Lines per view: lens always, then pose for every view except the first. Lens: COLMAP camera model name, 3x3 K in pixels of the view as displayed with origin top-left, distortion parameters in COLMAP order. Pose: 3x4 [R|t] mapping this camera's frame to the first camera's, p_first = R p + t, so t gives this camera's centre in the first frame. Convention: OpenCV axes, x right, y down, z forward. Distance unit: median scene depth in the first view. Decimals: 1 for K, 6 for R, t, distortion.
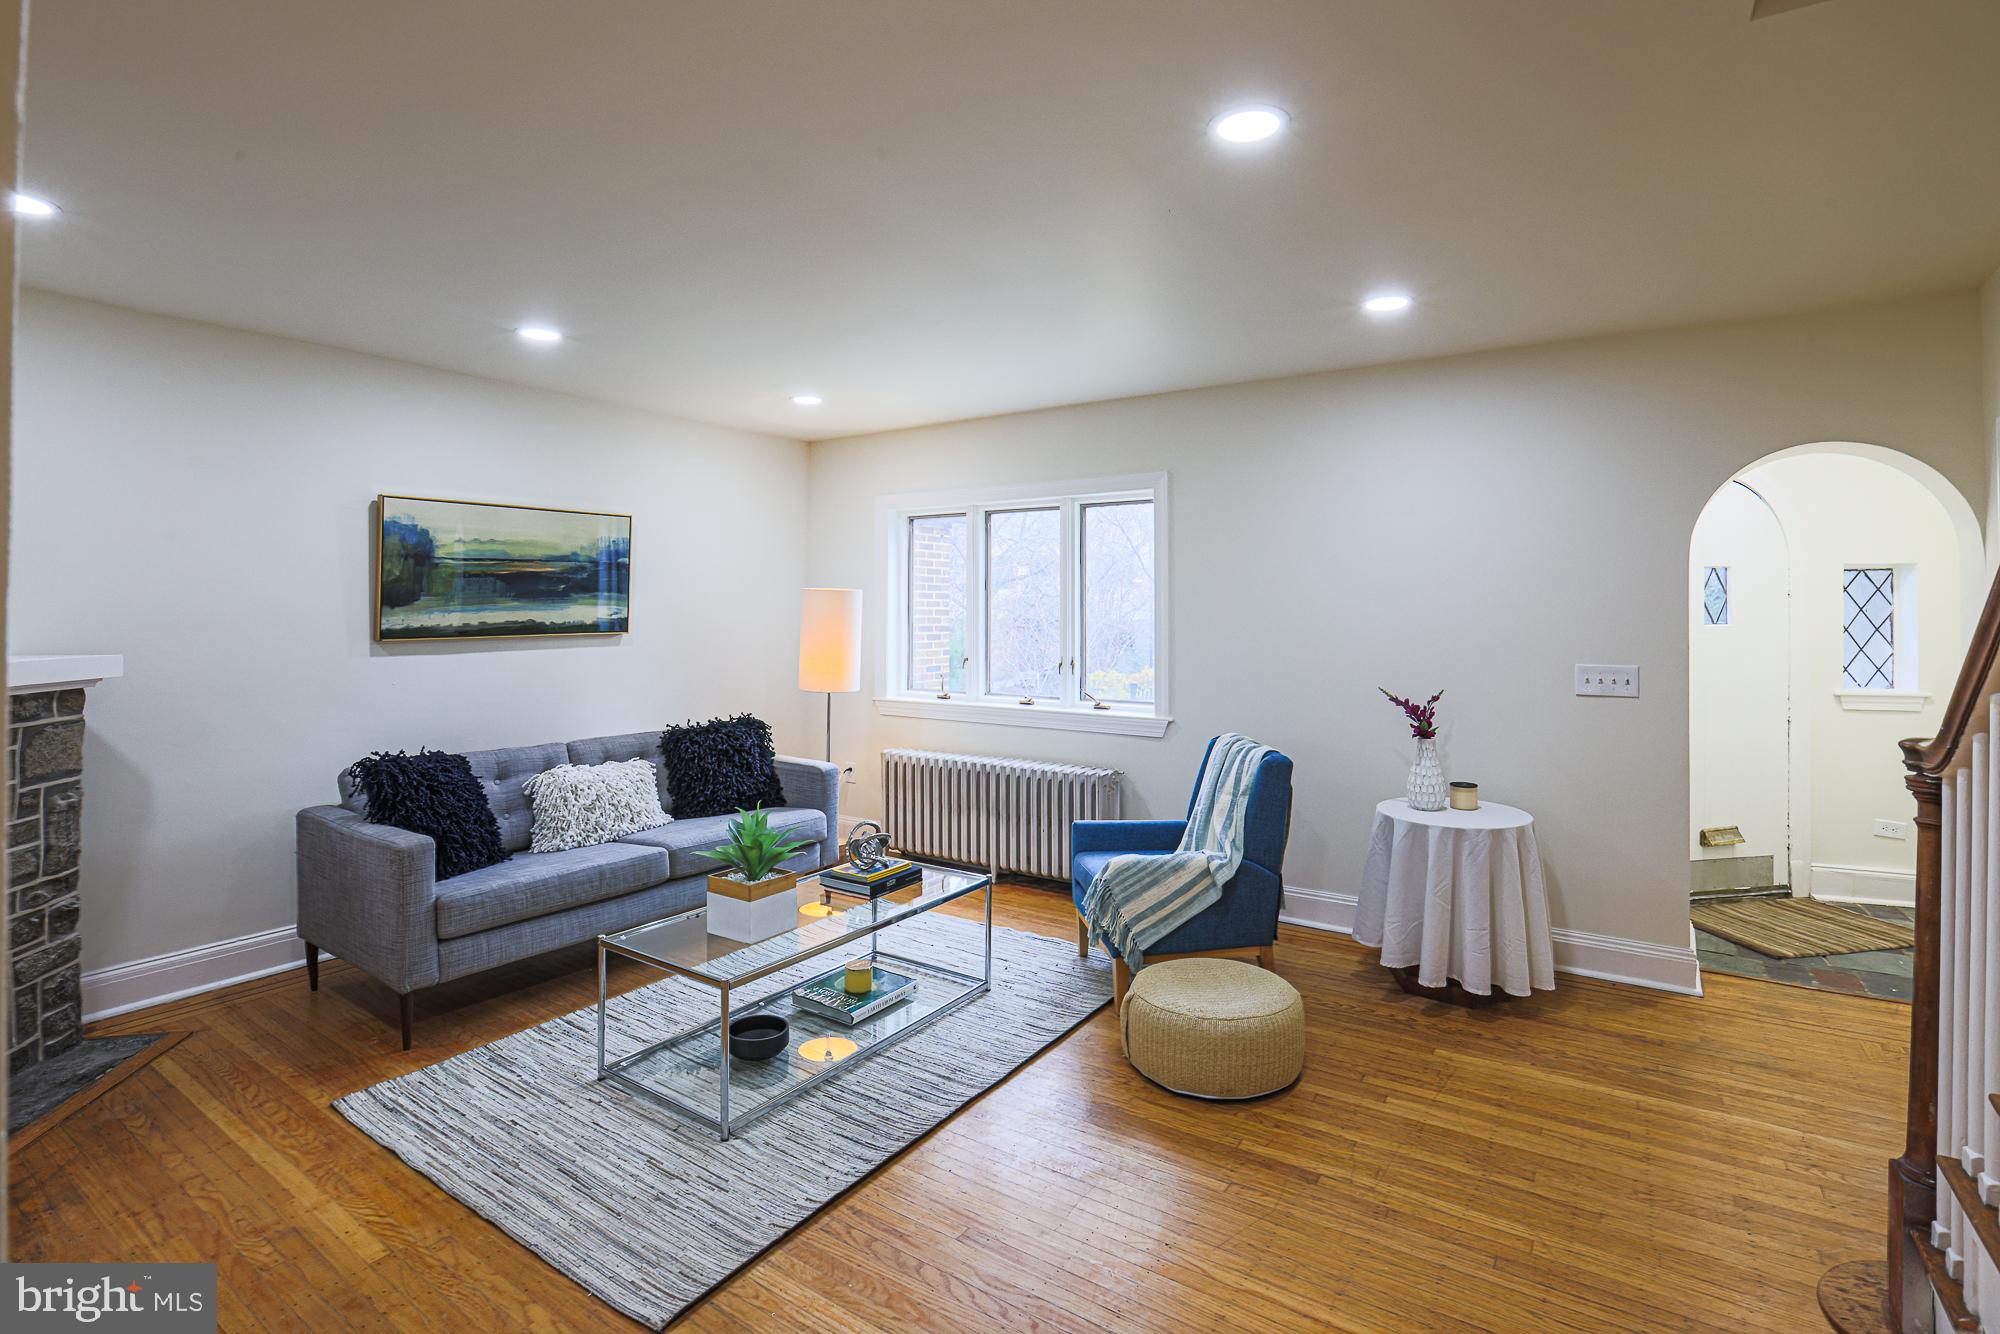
lens RADIAL K [[942.3, 0, 998.5], [0, 942.3, 613.5], [0, 0, 1]] dist [-0.065326, 0.028607]
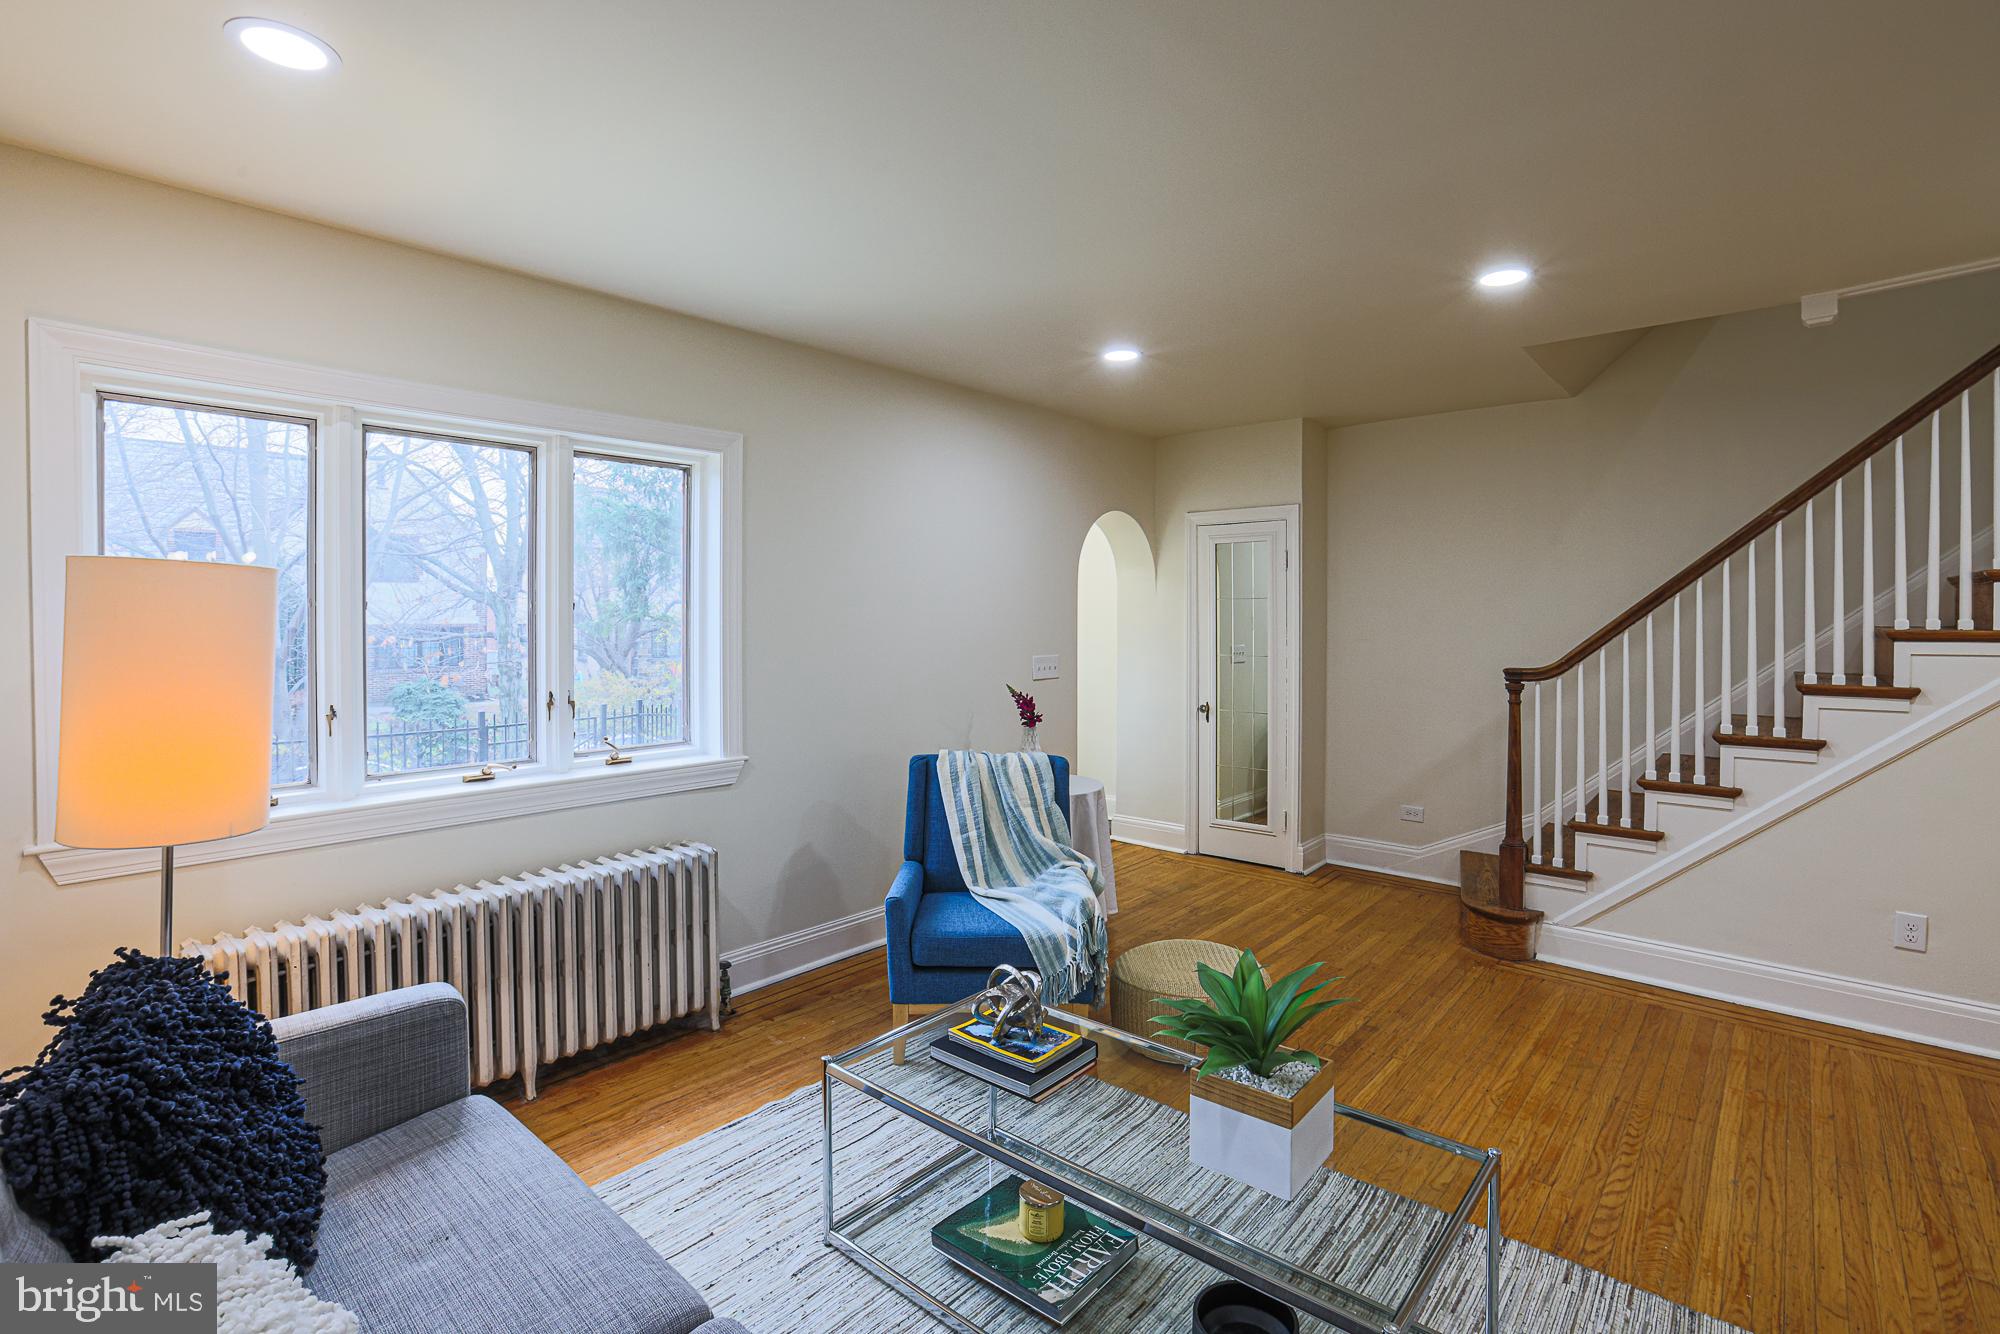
lens RADIAL K [[924.6, 0, 1000.0], [0, 924.6, 667.0], [0, 0, 1]] dist [-0.058283, 0.026249]
pose [[0.134284, -0.053916, 0.989475, -0.674602], [0.006933, 0.998545, 0.053470, 0.000720], [-0.990919, -0.000320, 0.134462, 0.881888]]
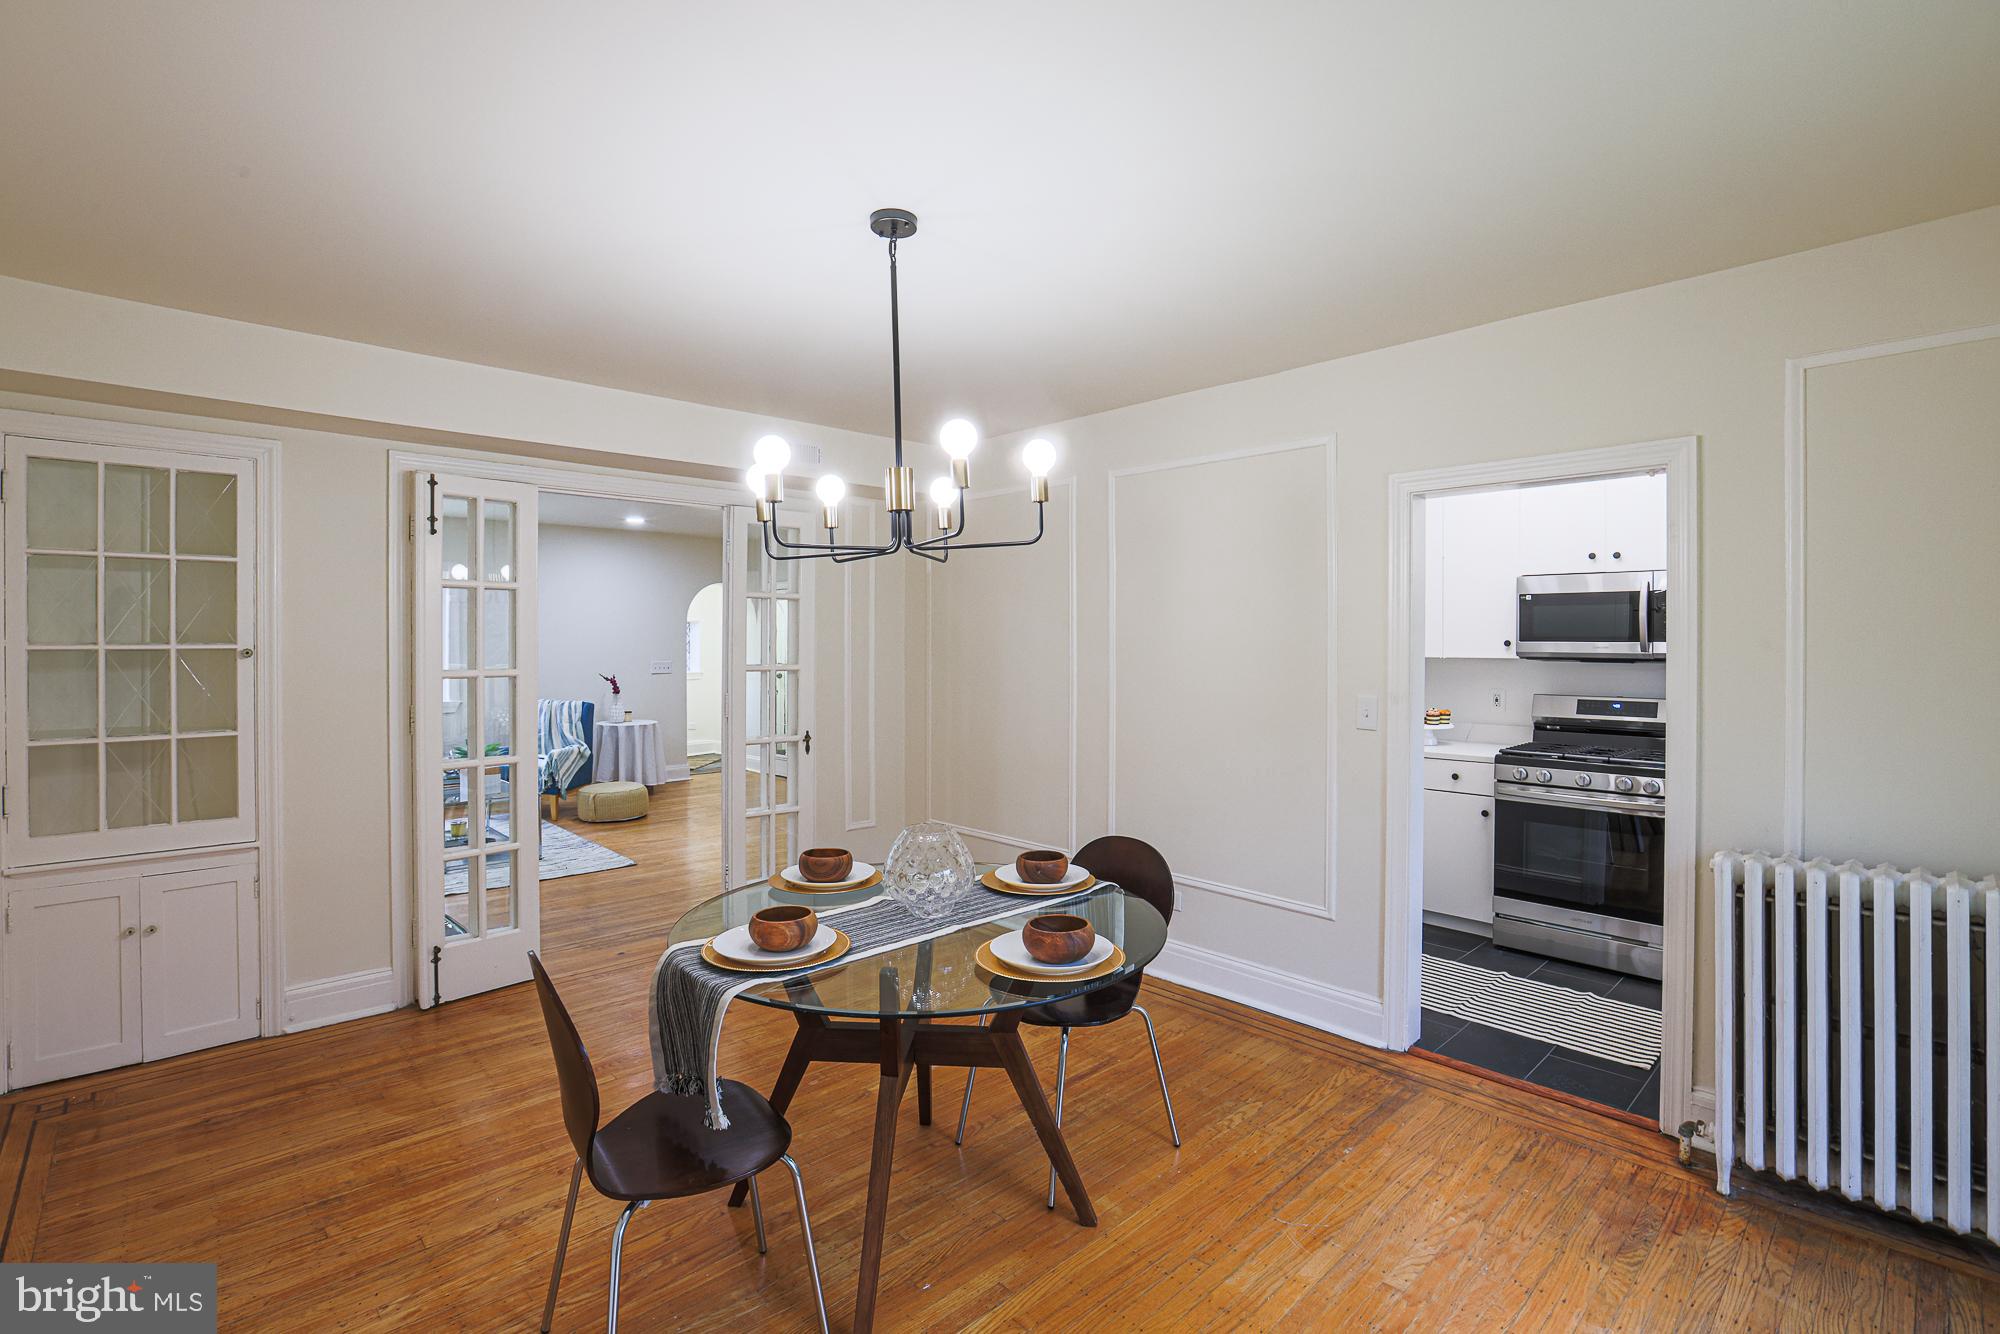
lens RADIAL K [[929.6, 0, 1009.1], [0, 929.6, 635.2], [0, 0, 1]] dist [-0.026308, 0.001063]
pose [[0.206772, 0.002921, 0.978385, -1.714721], [-0.000742, 0.999996, -0.002828, -0.012960], [-0.978389, -0.000142, 0.206773, -0.517389]]
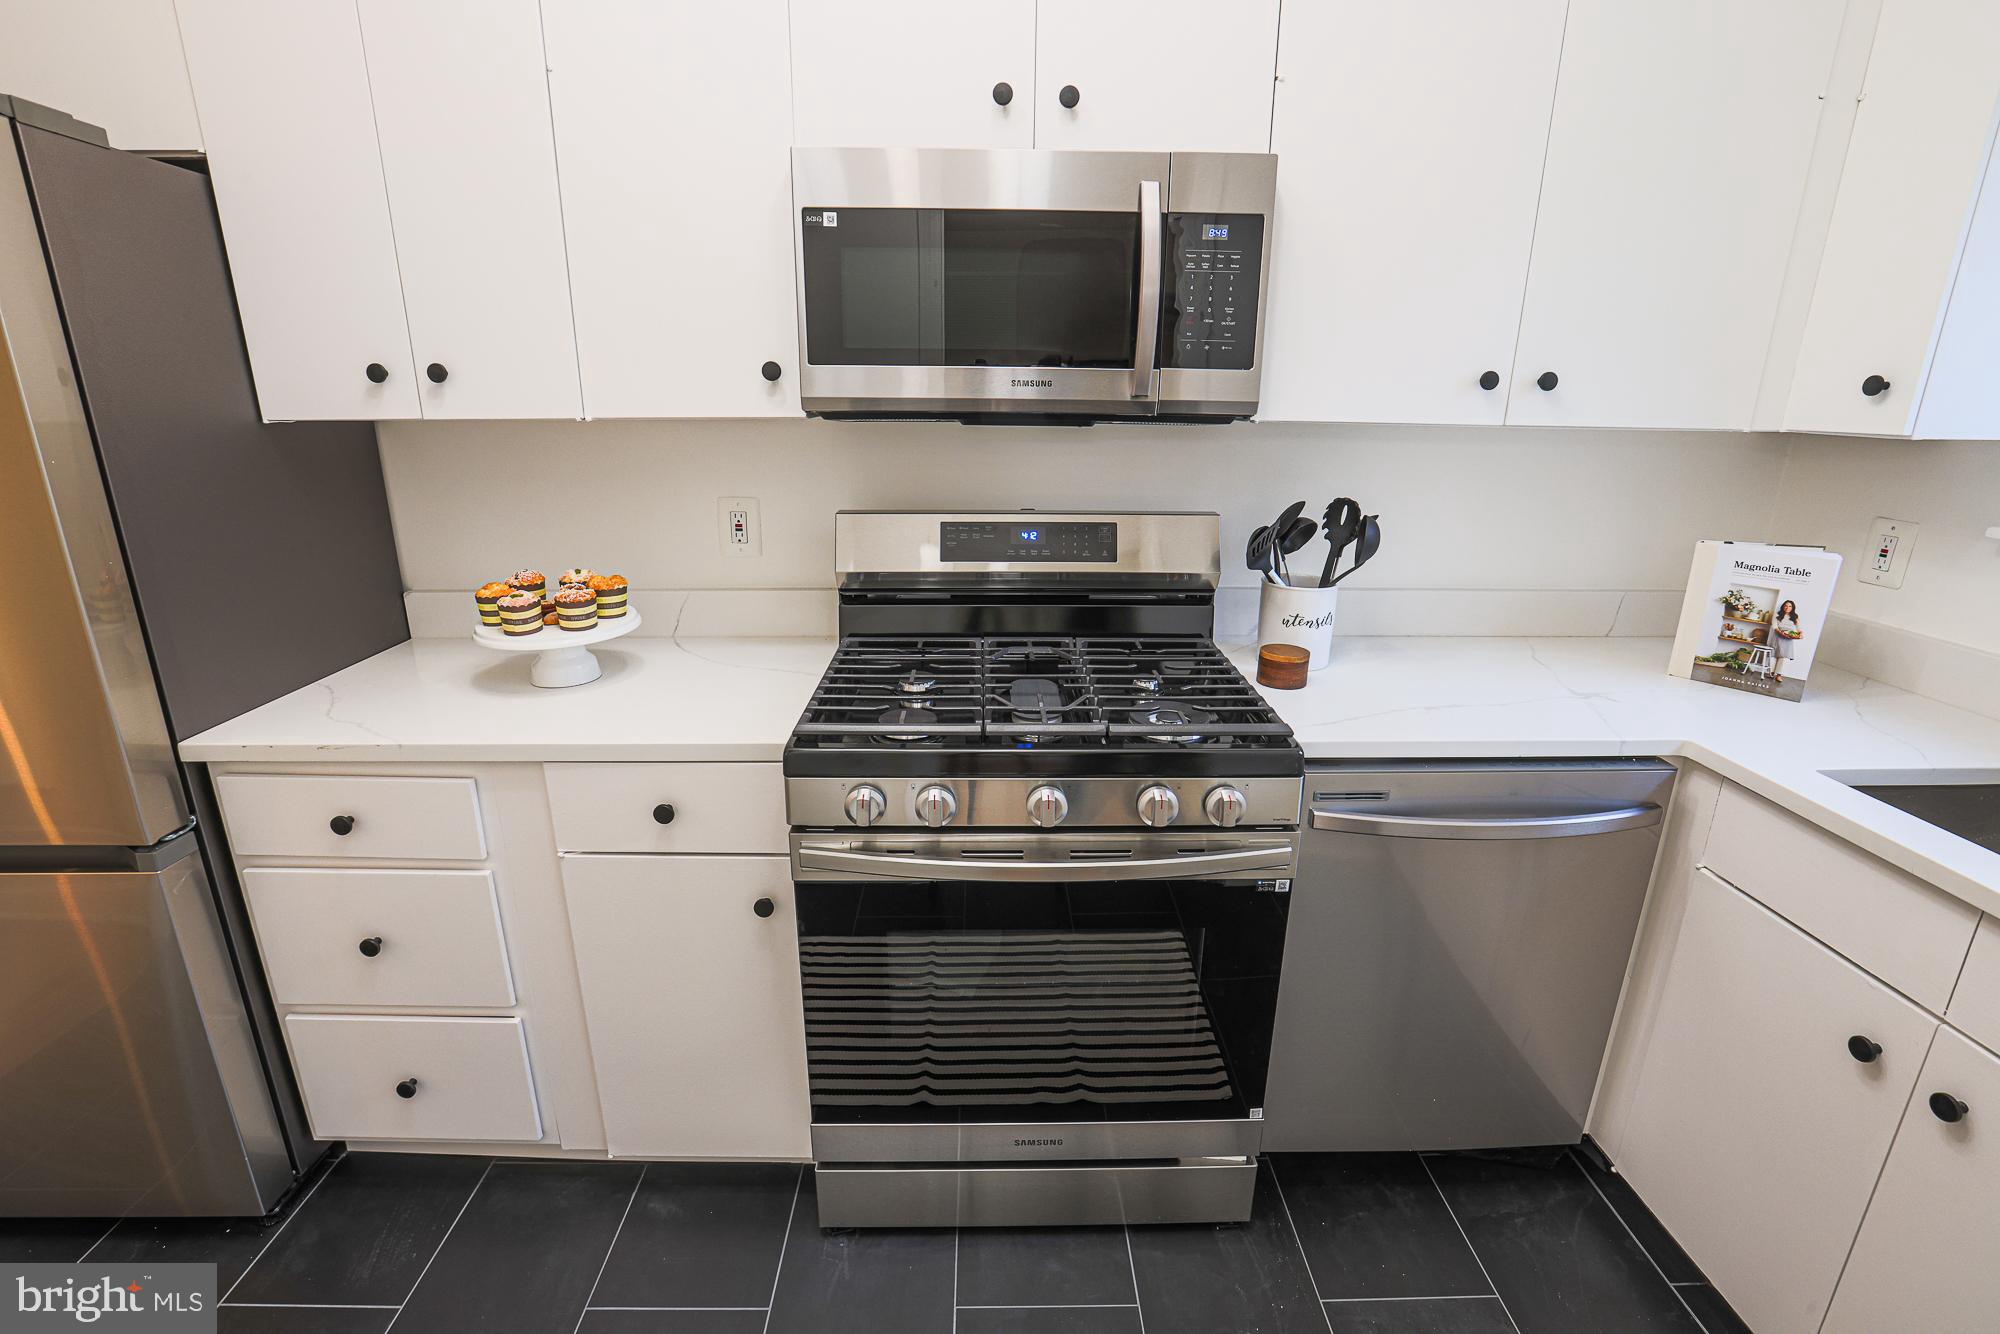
lens RADIAL K [[924.6, 0, 1000.0], [0, 924.6, 667.0], [0, 0, 1]] dist [-0.058283, 0.026249]
pose [[-0.582302, -0.239952, 0.776754, -0.712258], [-0.006879, 0.956870, 0.290436, 0.001476], [-0.812943, 0.163778, -0.558838, -0.764137]]
